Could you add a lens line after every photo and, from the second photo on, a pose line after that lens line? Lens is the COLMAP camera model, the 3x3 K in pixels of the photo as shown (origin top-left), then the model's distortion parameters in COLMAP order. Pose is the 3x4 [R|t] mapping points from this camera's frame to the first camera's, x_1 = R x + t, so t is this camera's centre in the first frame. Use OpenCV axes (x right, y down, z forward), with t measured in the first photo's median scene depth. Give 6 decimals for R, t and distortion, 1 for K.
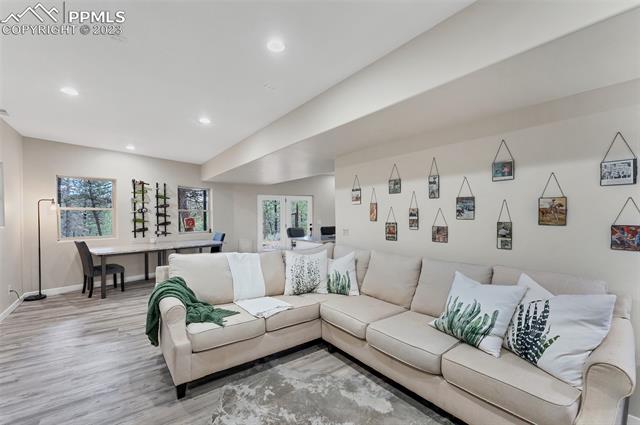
lens RADIAL K [[265.4, 0, 316.5], [0, 265.4, 217.0], [0, 0, 1]] dist [-0.000274, 0.000805]
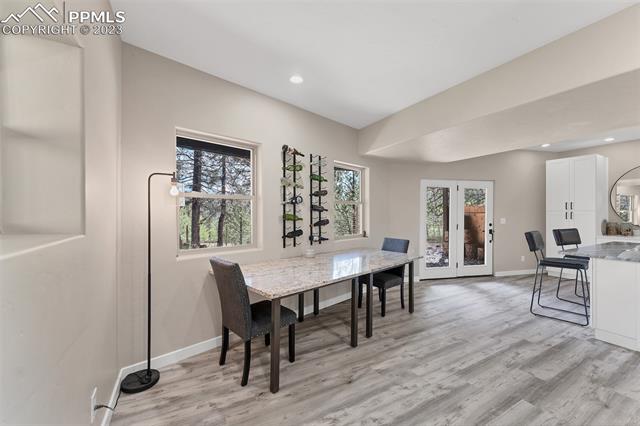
lens RADIAL K [[265.4, 0, 323.2], [0, 265.4, 212.2], [0, 0, 1]] dist [-0.000274, 0.000805]
pose [[0.992018, 0.001927, -0.126080, -0.508249], [-0.002882, 0.999969, -0.007395, 0.005298], [0.126062, 0.007699, 0.991992, 0.425125]]
